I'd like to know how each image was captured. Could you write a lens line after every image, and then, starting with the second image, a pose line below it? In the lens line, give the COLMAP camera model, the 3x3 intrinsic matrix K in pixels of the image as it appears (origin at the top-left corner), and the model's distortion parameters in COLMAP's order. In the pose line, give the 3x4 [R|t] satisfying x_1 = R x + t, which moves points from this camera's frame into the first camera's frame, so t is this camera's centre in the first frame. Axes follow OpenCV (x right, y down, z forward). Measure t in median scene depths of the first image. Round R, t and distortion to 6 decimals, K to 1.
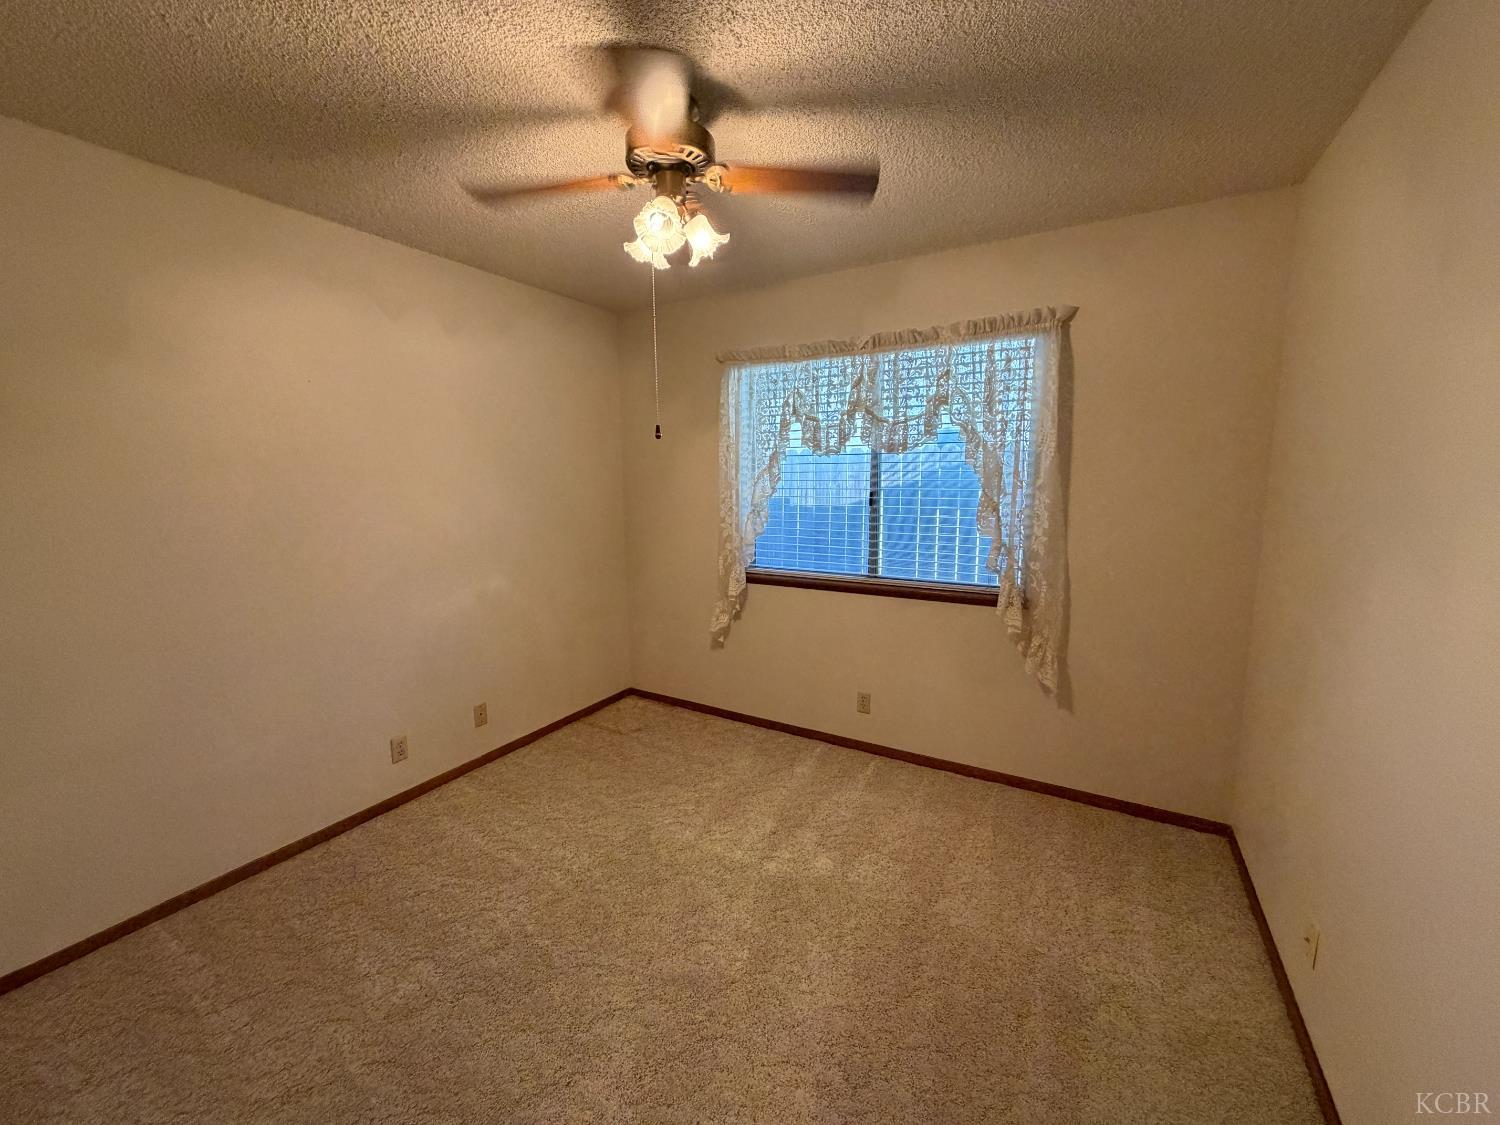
lens RADIAL K [[600.9, 0, 748.4], [0, 600.9, 557.5], [0, 0, 1]] dist [0.003584, 0.000416]
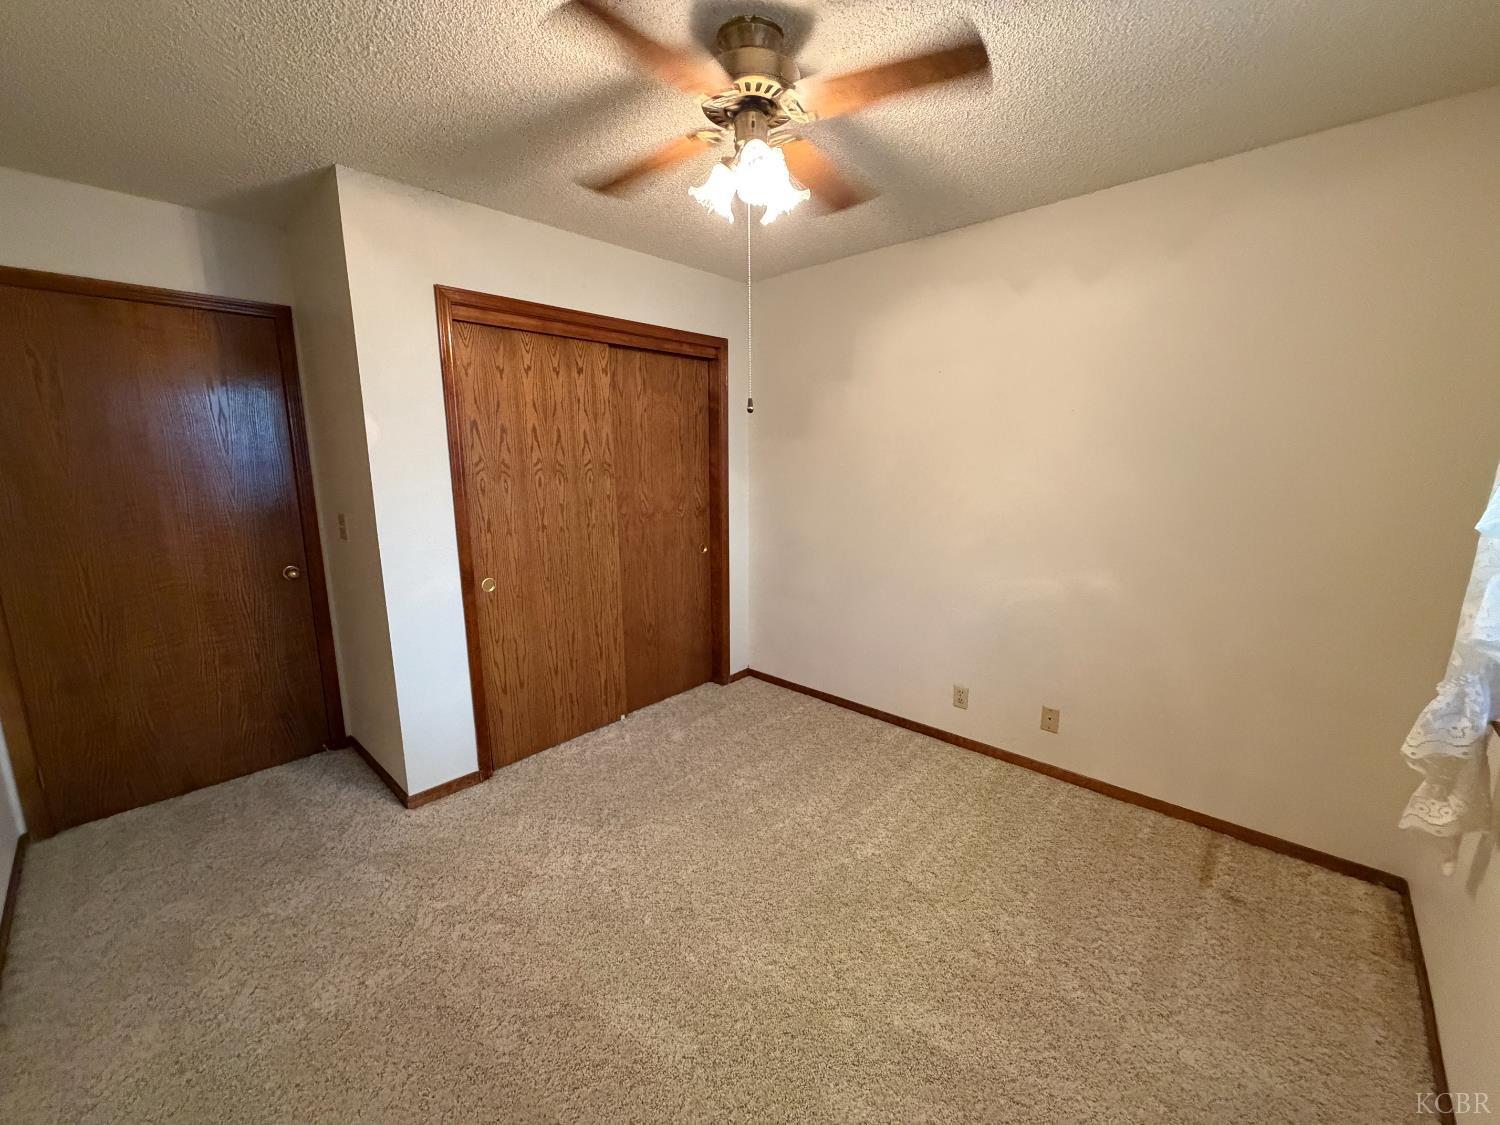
lens RADIAL K [[600.9, 0, 748.5], [0, 600.9, 566.5], [0, 0, 1]] dist [0.003584, 0.000416]
pose [[-0.241003, 0.182992, -0.953117, 0.532873], [-0.118748, 0.969125, 0.216091, -0.110108], [0.963232, 0.165260, -0.211832, 0.818994]]
